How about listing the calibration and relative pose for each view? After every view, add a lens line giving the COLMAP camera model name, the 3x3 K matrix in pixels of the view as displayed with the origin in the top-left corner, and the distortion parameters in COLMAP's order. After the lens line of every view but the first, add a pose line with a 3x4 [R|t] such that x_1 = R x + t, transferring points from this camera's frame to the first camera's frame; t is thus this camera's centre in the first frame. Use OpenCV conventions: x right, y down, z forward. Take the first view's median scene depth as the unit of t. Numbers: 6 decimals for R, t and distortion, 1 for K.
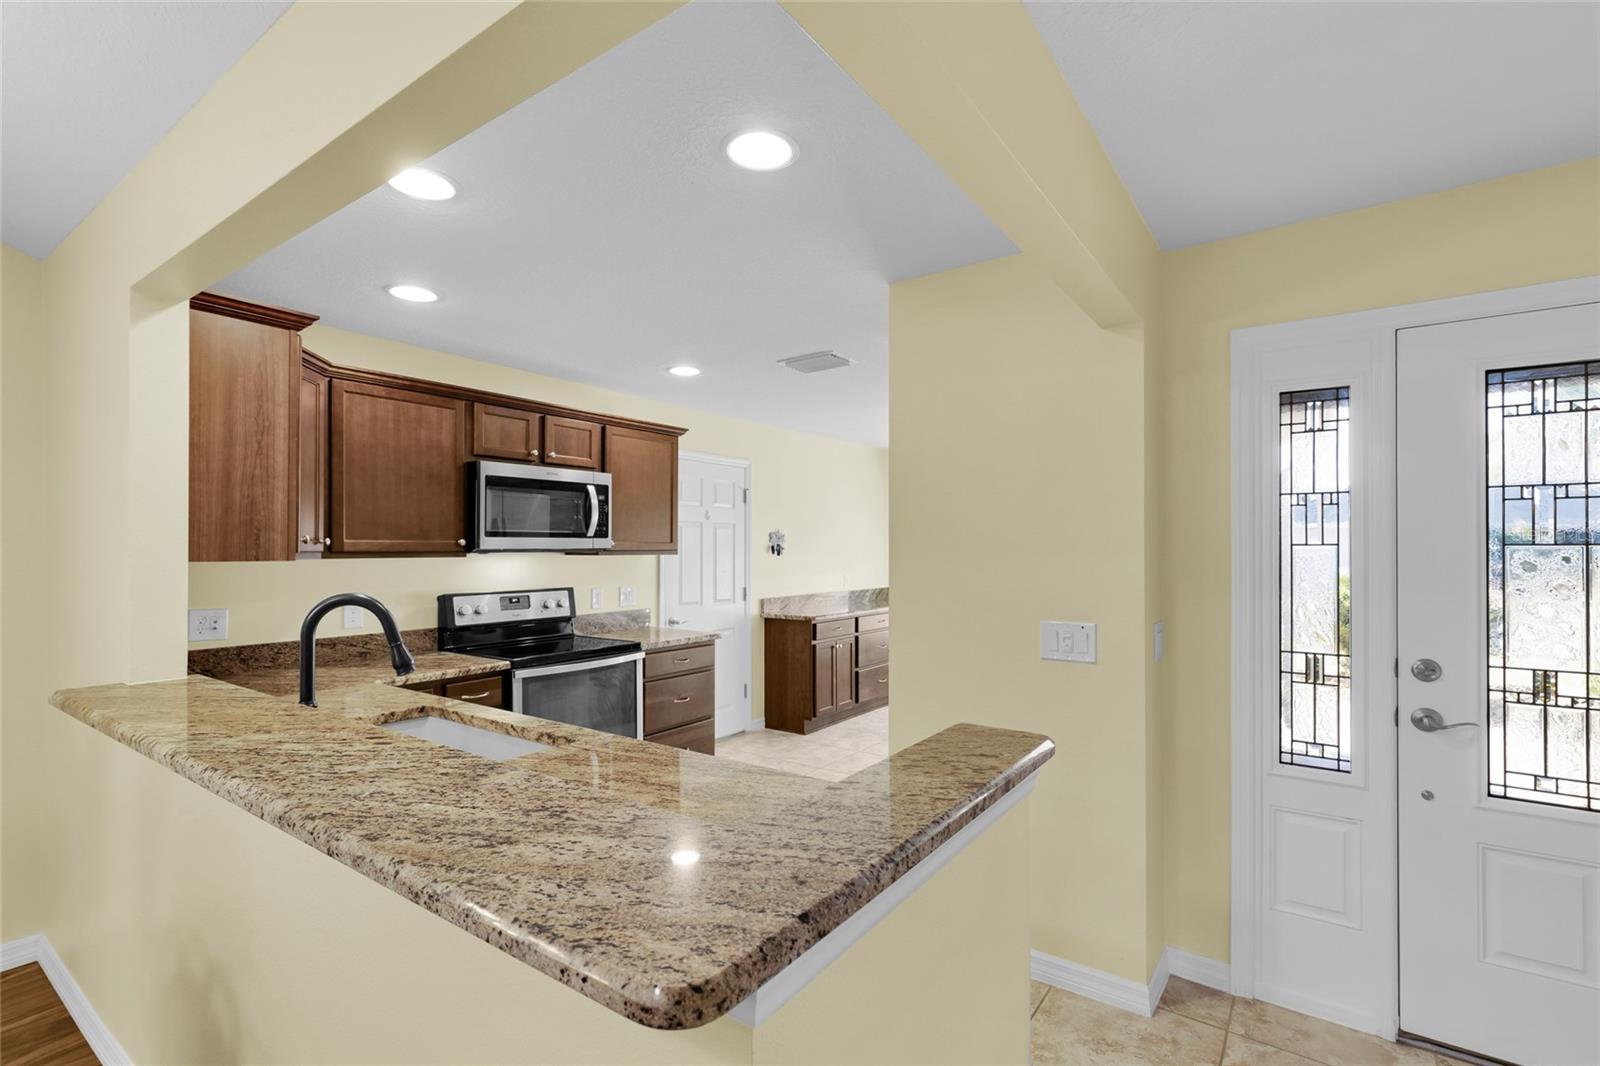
lens RADIAL K [[725.3, 0, 789.2], [0, 725.3, 543.3], [0, 0, 1]] dist [0.006867, -0.000266]
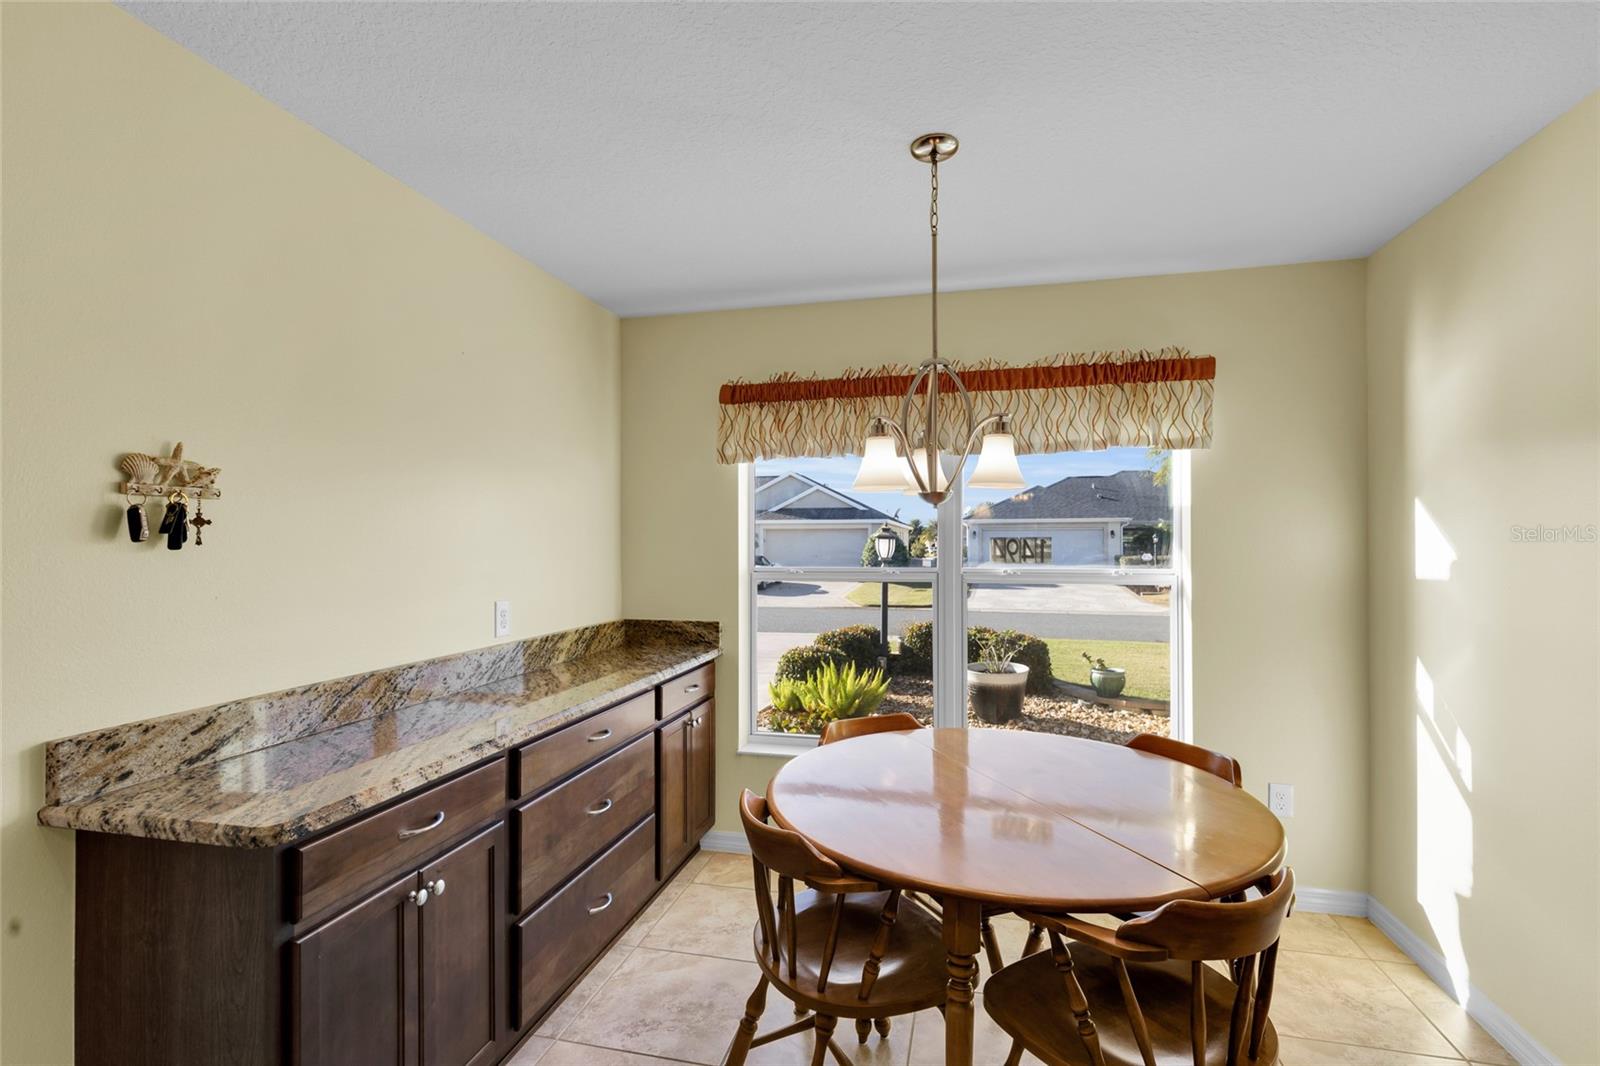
lens RADIAL K [[733.8, 0, 777.1], [0, 733.8, 535.5], [0, 0, 1]] dist [0.009419, -0.000214]
pose [[0.934757, 0.003151, 0.355274, 0.219822], [-0.002273, 0.999993, -0.002891, 0.030673], [-0.355280, 0.001895, 0.934758, 1.707364]]
